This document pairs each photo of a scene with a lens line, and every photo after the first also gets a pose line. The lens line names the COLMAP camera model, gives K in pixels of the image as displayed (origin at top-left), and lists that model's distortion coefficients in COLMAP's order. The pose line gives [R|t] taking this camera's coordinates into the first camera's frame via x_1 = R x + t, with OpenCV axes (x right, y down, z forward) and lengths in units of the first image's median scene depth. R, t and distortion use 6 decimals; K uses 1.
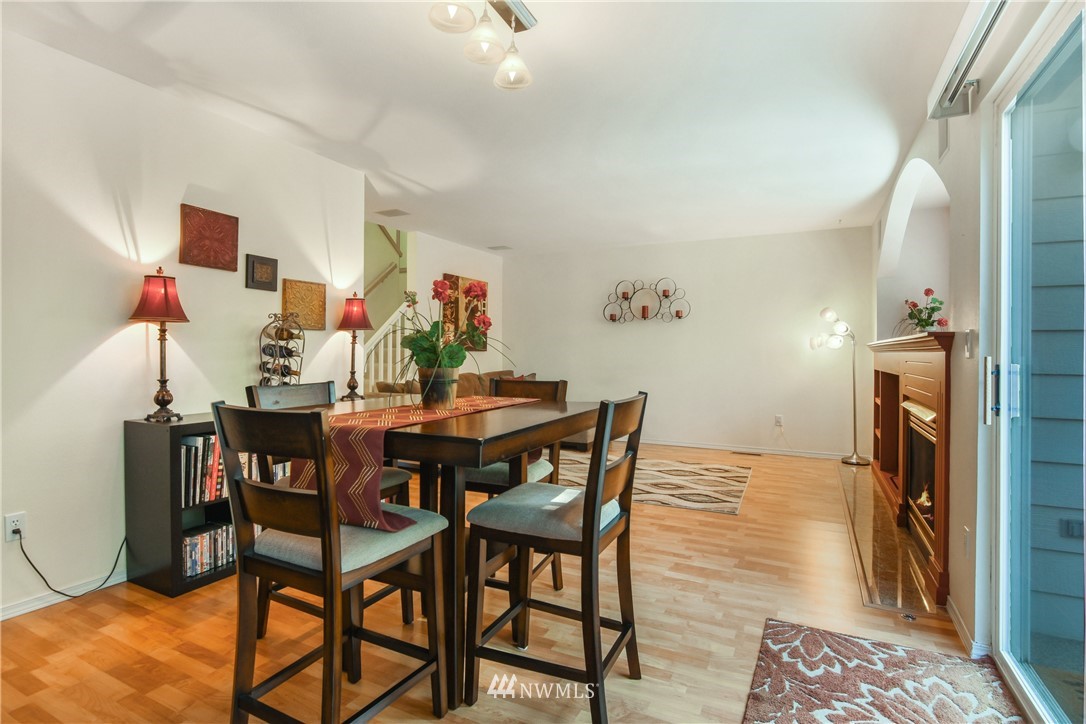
lens RADIAL K [[539.4, 0, 538.4], [0, 539.4, 356.2], [0, 0, 1]] dist [-0.005985, -0.004299]
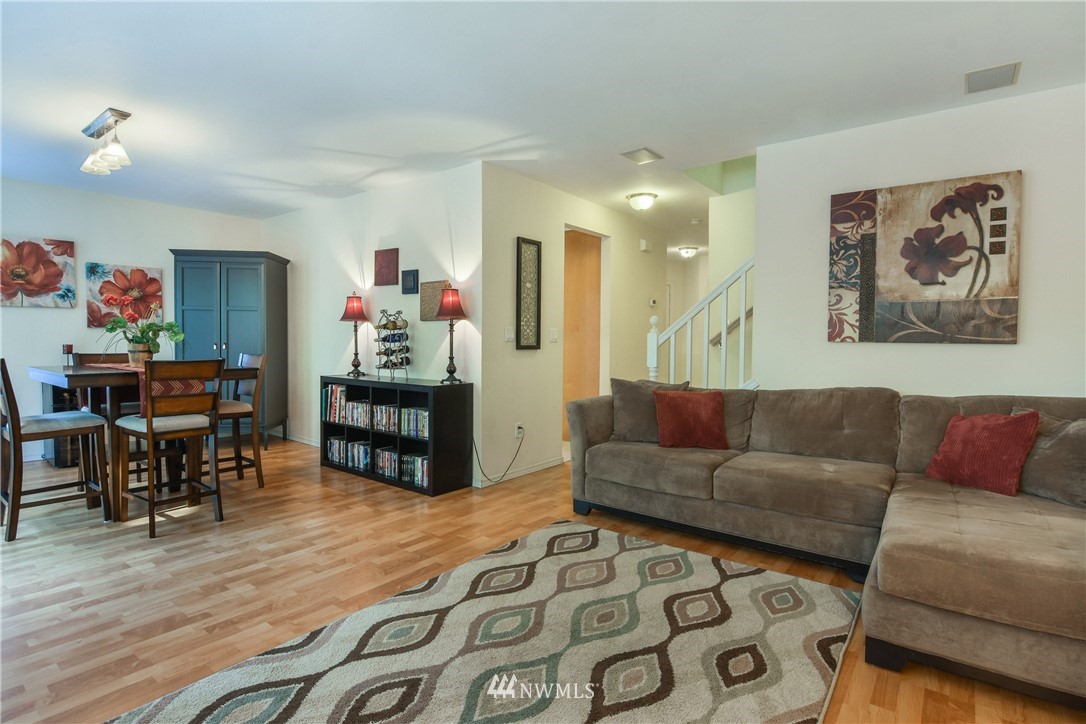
lens RADIAL K [[539.4, 0, 540.7], [0, 539.4, 351.2], [0, 0, 1]] dist [-0.005985, -0.004299]
pose [[-0.192635, 0.019849, -0.981070, 0.467146], [-0.018161, 0.999552, 0.023789, -0.008656], [0.981102, 0.022399, -0.192188, 0.946874]]
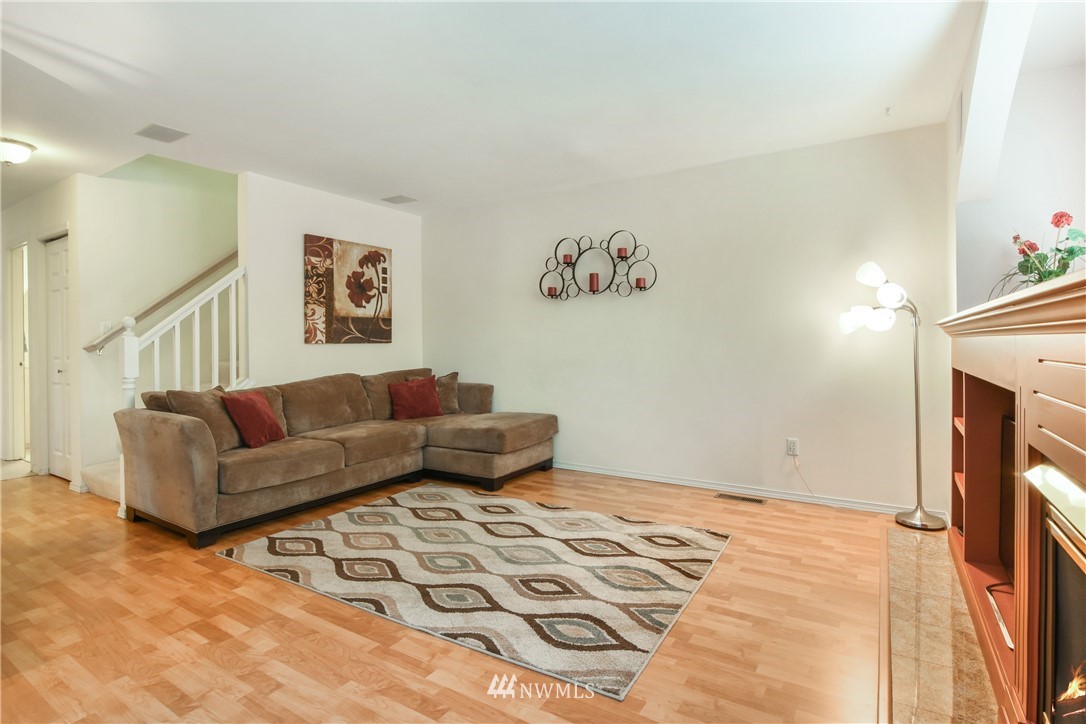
lens RADIAL K [[539.4, 0, 542.8], [0, 539.4, 352.3], [0, 0, 1]] dist [-0.005985, -0.004299]
pose [[0.994861, -0.011163, -0.100635, 0.238381], [0.012129, 0.999886, 0.008992, -0.000572], [0.100523, -0.010166, 0.994883, 0.373014]]
